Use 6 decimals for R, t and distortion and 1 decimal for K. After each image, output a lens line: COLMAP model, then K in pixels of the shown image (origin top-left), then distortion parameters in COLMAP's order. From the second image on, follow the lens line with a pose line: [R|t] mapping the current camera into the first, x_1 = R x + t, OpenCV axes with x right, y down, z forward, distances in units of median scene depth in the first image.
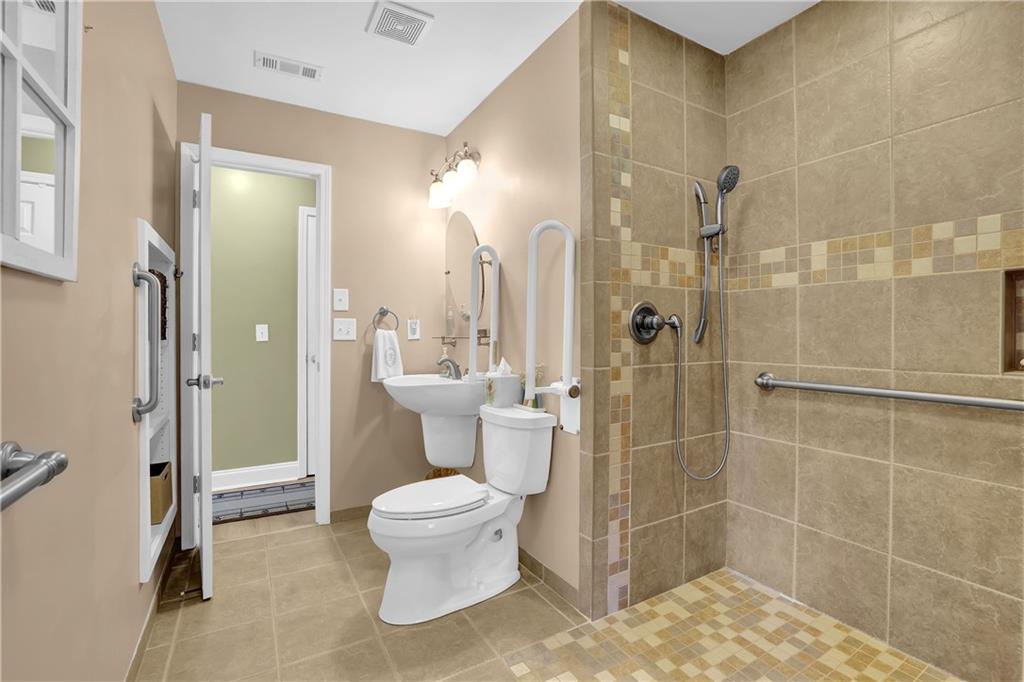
lens RADIAL K [[447.0, 0, 510.4], [0, 447.0, 335.4], [0, 0, 1]] dist [-0.025316, 0.003607]
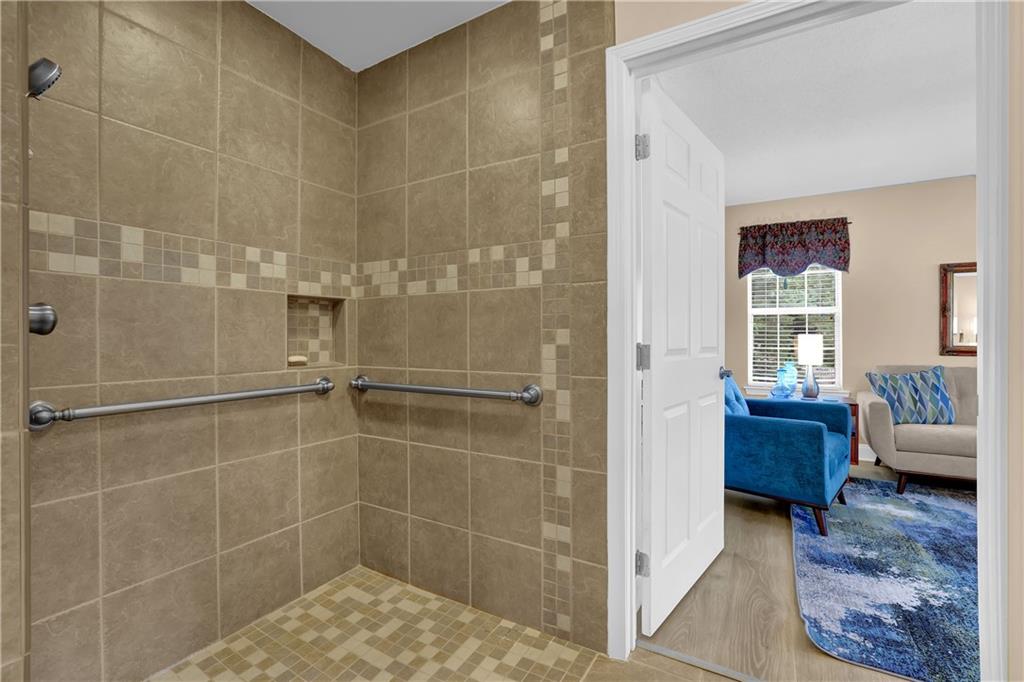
lens RADIAL K [[447.0, 0, 507.4], [0, 447.0, 339.6], [0, 0, 1]] dist [-0.025316, 0.003607]
pose [[-0.464666, -0.001372, 0.885485, -0.370178], [0.007102, 0.999961, 0.005276, -0.006591], [-0.885457, 0.008740, -0.464638, 0.862045]]
